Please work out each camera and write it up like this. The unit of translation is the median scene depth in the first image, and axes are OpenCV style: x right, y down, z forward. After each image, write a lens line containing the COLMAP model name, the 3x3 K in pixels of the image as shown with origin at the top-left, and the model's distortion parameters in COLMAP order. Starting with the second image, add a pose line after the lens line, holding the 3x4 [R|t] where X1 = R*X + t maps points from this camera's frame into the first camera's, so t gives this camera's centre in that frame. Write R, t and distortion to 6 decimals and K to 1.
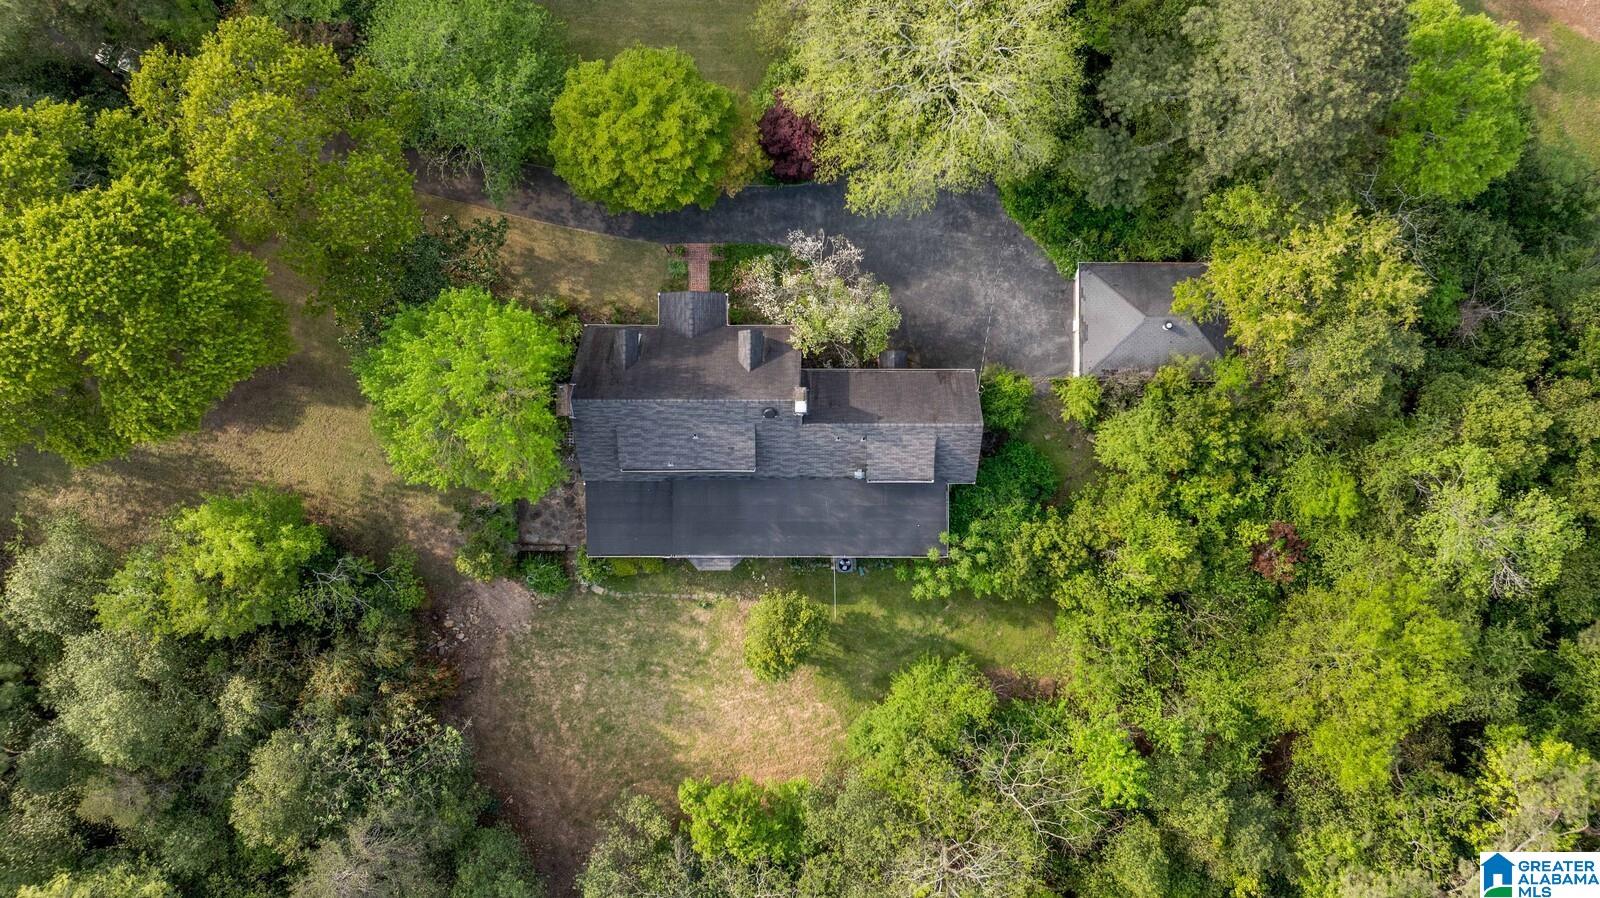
lens RADIAL K [[1138.8, 0, 800.5], [0, 1138.8, 458.2], [0, 0, 1]] dist [-0.020968, 0.022640]
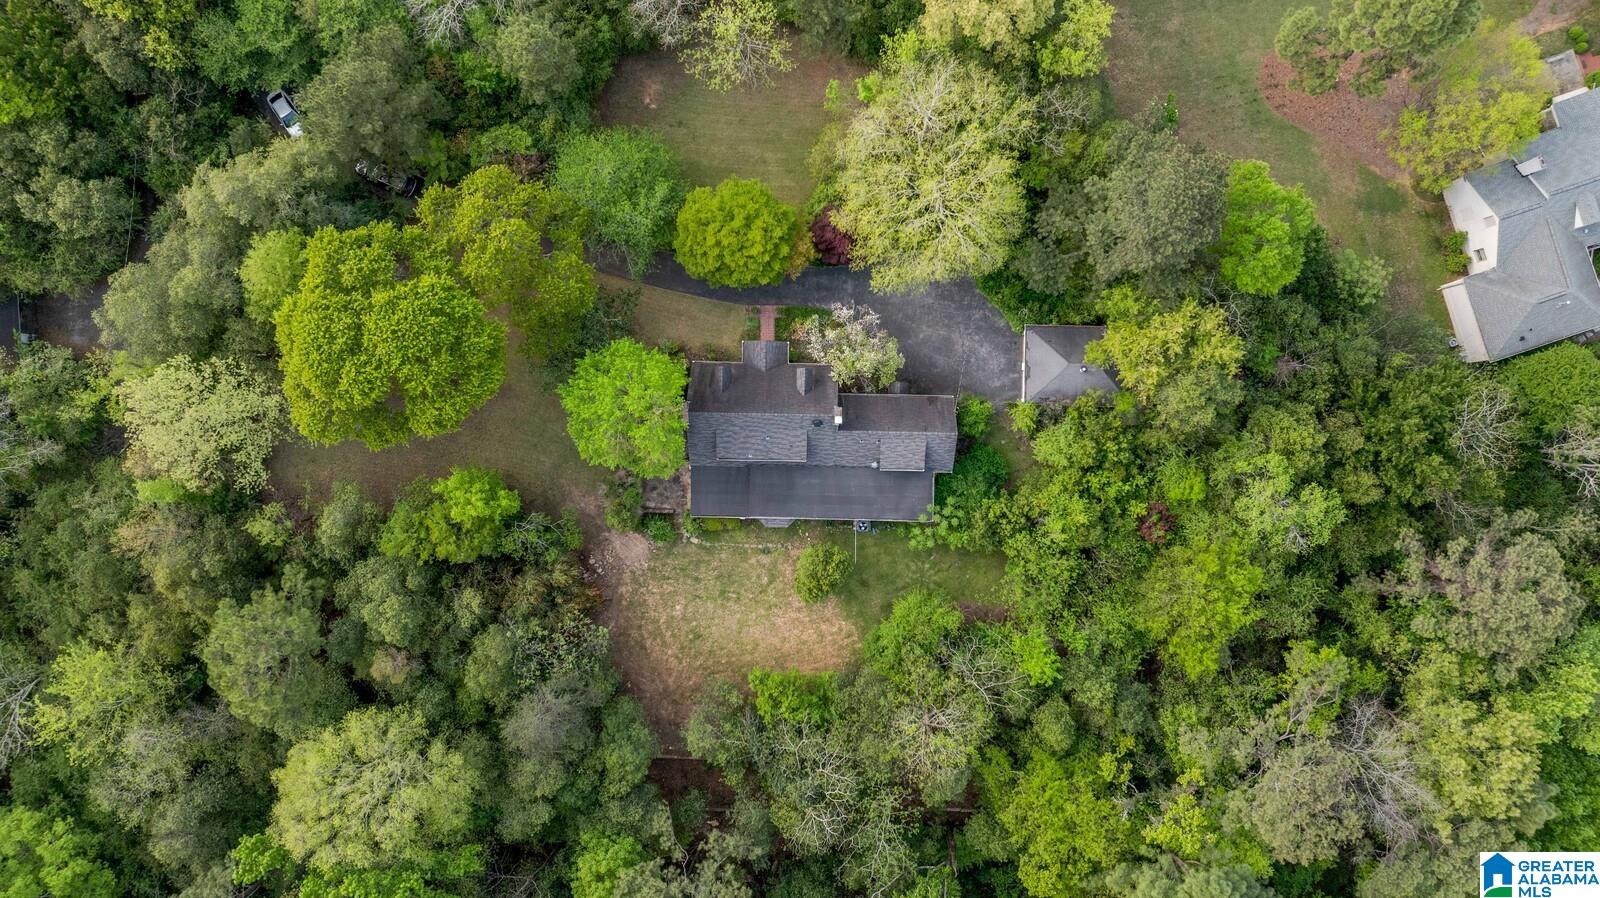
lens RADIAL K [[1138.8, 0, 800.9], [0, 1138.8, 442.2], [0, 0, 1]] dist [-0.020968, 0.022640]
pose [[0.999802, 0.019822, 0.001897, -0.051065], [-0.019810, 0.999784, -0.006355, -0.004297], [-0.002023, 0.006316, 0.999978, -0.517616]]
